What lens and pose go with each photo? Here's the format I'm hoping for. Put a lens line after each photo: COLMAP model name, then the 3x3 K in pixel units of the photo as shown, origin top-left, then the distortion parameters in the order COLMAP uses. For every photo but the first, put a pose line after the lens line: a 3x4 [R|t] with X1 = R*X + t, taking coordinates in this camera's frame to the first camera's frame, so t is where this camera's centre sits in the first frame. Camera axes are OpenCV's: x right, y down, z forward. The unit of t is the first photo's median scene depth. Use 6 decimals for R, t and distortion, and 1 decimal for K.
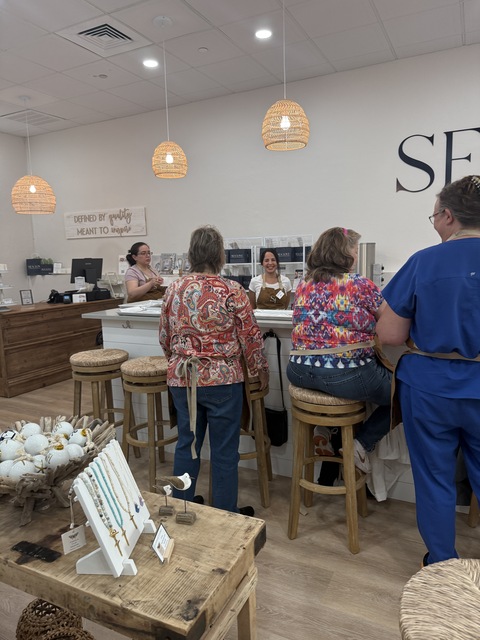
lens RADIAL K [[469.0, 0, 241.6], [0, 469.0, 320.7], [0, 0, 1]] dist [0.076636, -0.012665]
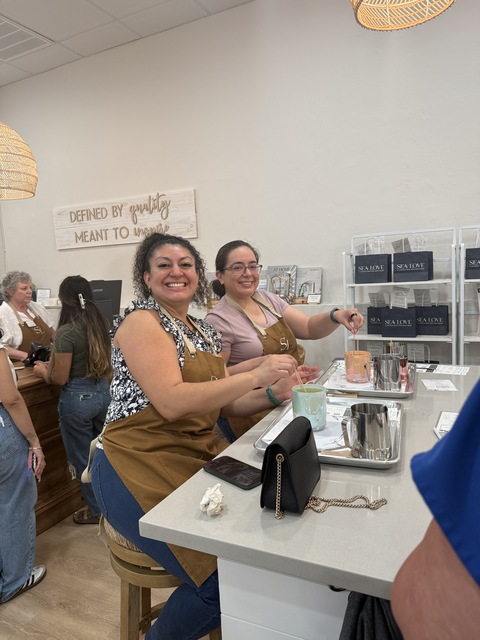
lens RADIAL K [[469.0, 0, 238.7], [0, 469.0, 318.2], [0, 0, 1]] dist [0.076636, -0.012665]
pose [[0.999427, -0.029563, 0.016493, -0.157521], [0.030205, 0.998737, -0.040152, -0.056502], [-0.015285, 0.040627, 0.999057, 0.414577]]
